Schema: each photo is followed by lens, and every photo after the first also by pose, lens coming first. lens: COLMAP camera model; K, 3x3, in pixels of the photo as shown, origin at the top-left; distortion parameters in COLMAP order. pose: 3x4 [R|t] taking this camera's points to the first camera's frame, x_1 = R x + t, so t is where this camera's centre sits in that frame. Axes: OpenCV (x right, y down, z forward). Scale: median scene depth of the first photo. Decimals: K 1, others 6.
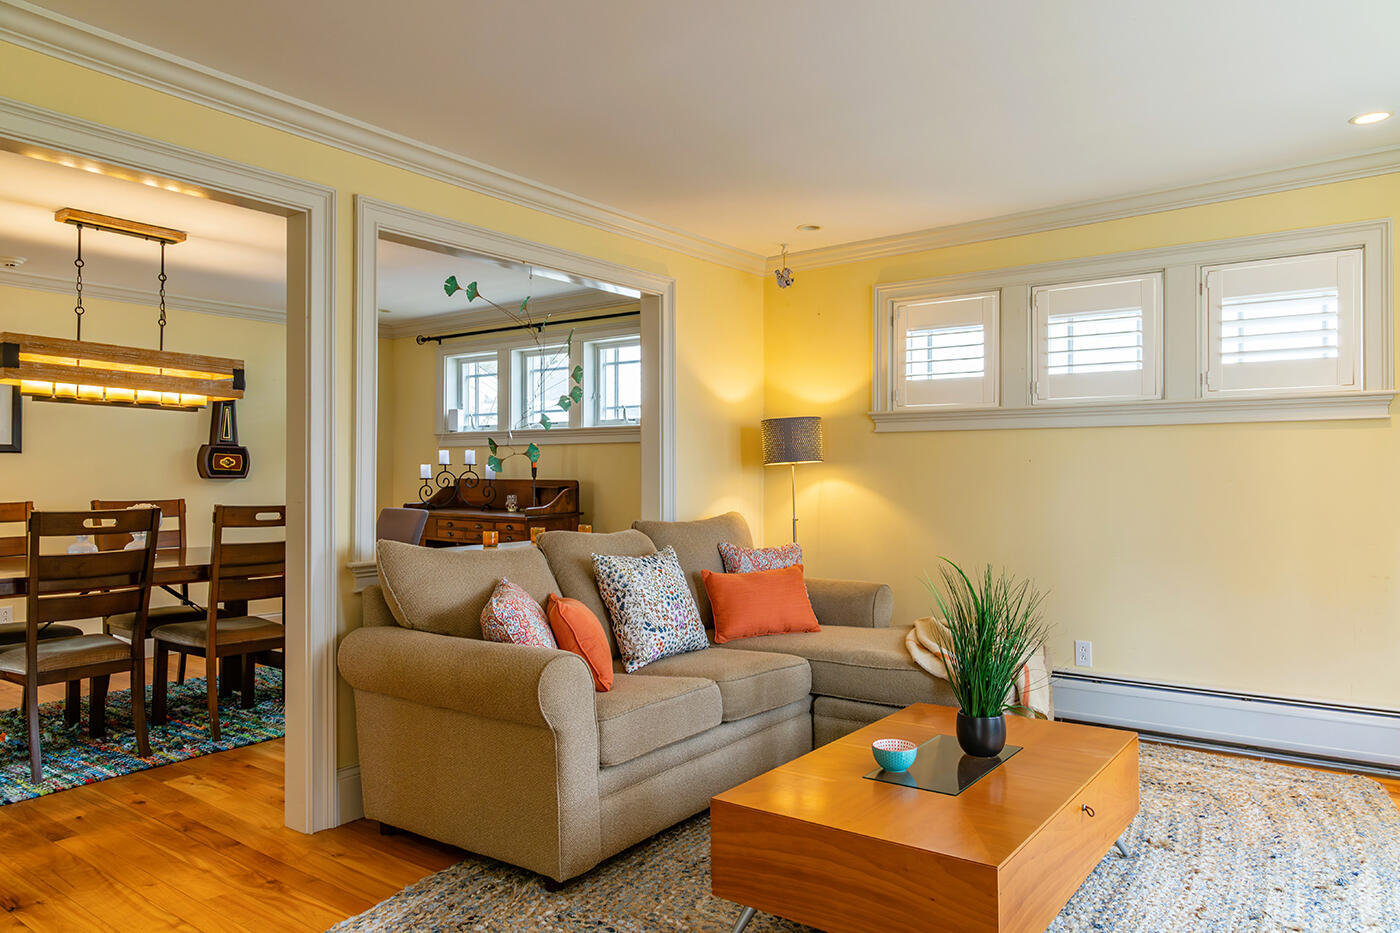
lens RADIAL K [[945.4, 0, 699.2], [0, 945.4, 469.5], [0, 0, 1]] dist [0.008015, -0.002108]
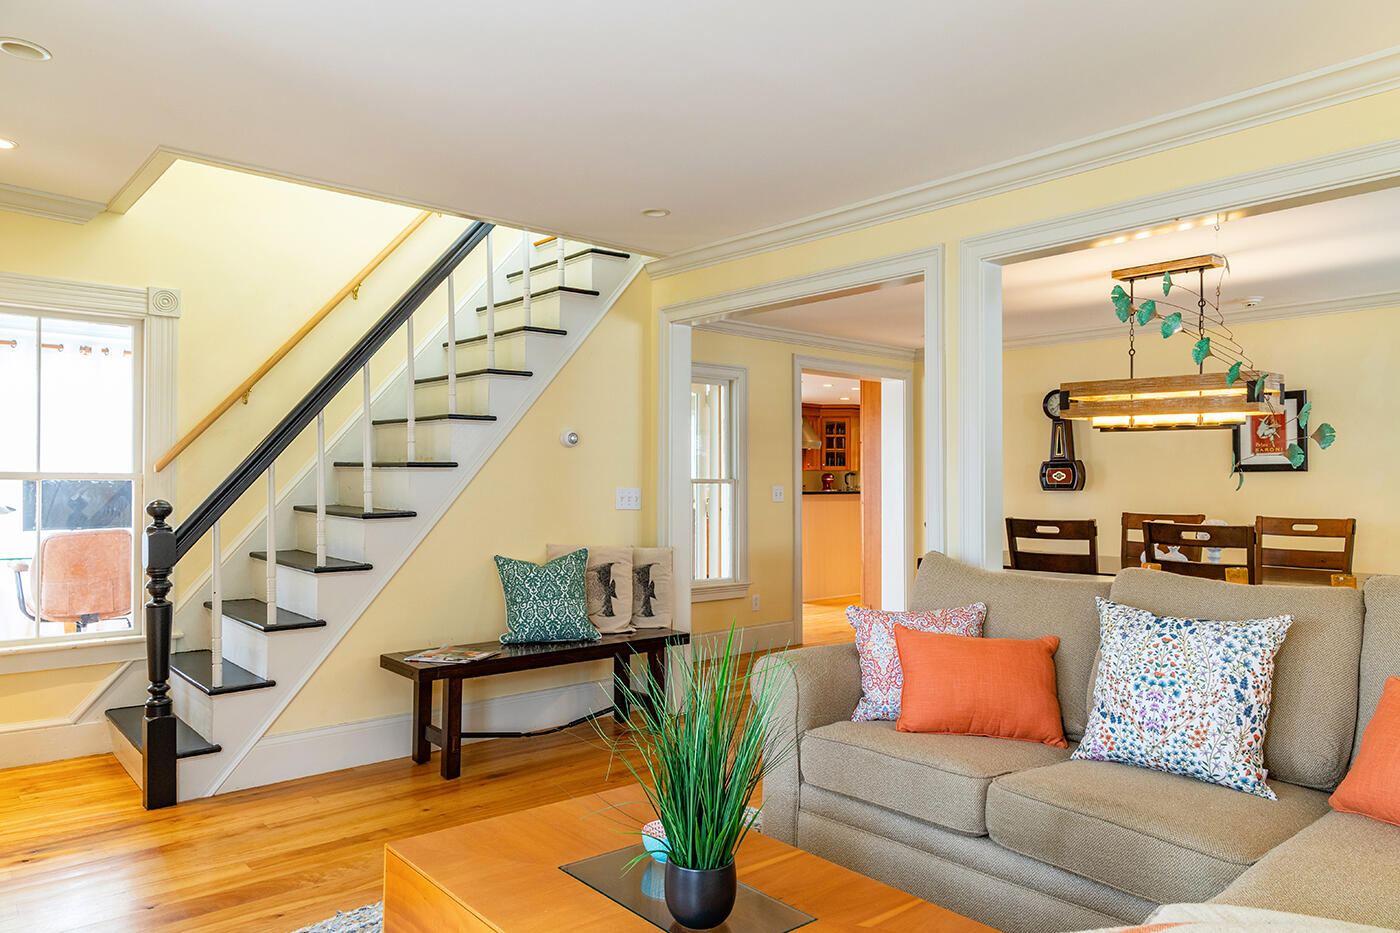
lens RADIAL K [[945.4, 0, 699.2], [0, 945.4, 469.5], [0, 0, 1]] dist [0.008015, -0.002108]
pose [[-0.229618, -0.017242, -0.973128, 0.691758], [0.002786, 0.999827, -0.018372, -0.001842], [0.973277, -0.006930, -0.229530, 0.840495]]
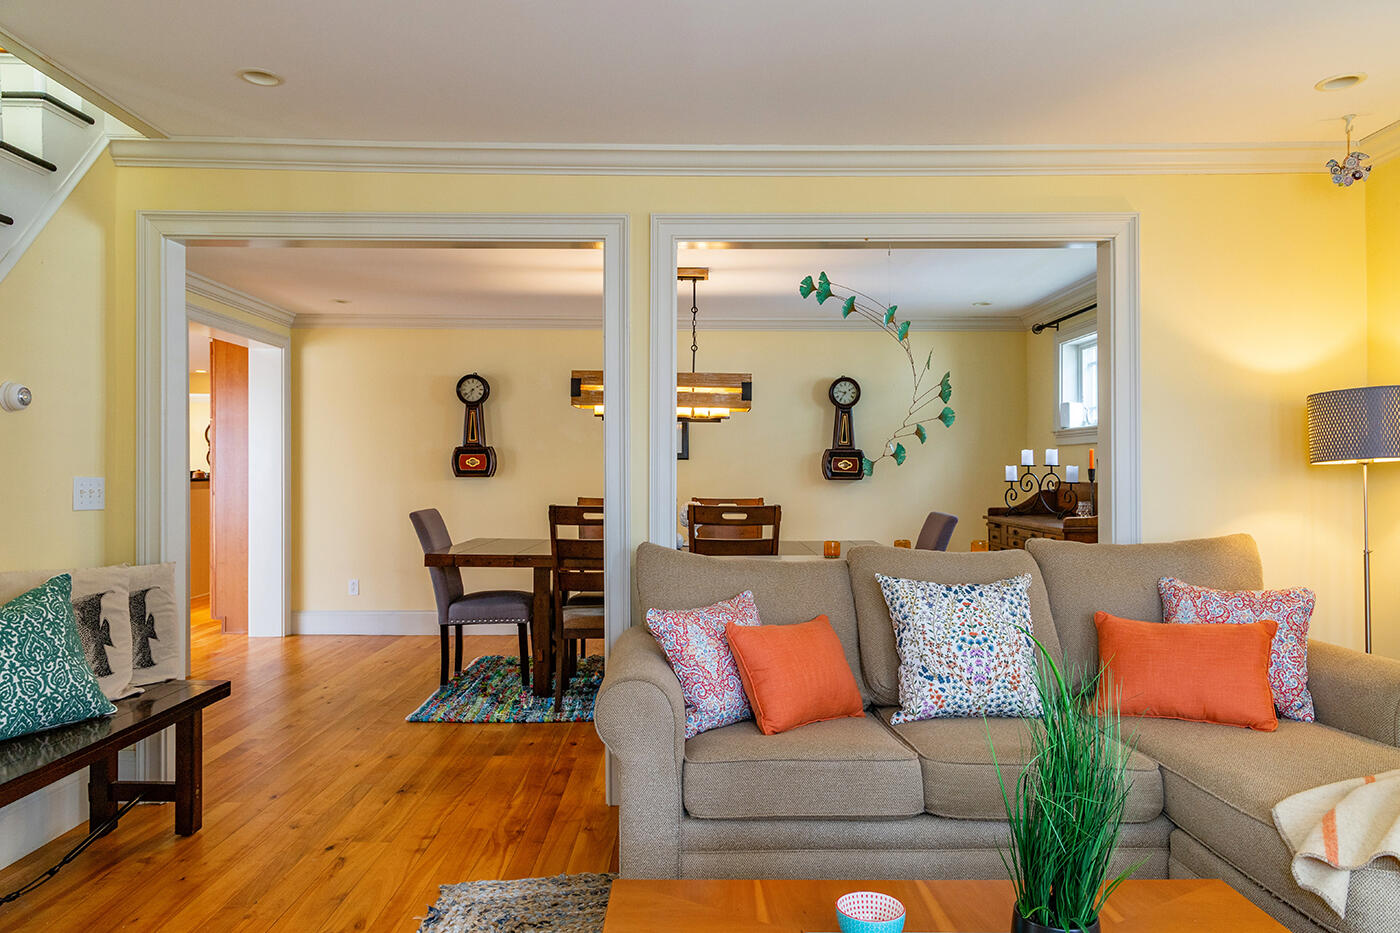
lens RADIAL K [[945.4, 0, 699.2], [0, 945.4, 469.5], [0, 0, 1]] dist [0.008015, -0.002108]
pose [[0.598713, -0.003291, -0.800957, 0.453404], [0.004781, 0.999988, -0.000535, -0.004304], [0.800950, -0.003508, 0.598722, 0.361934]]
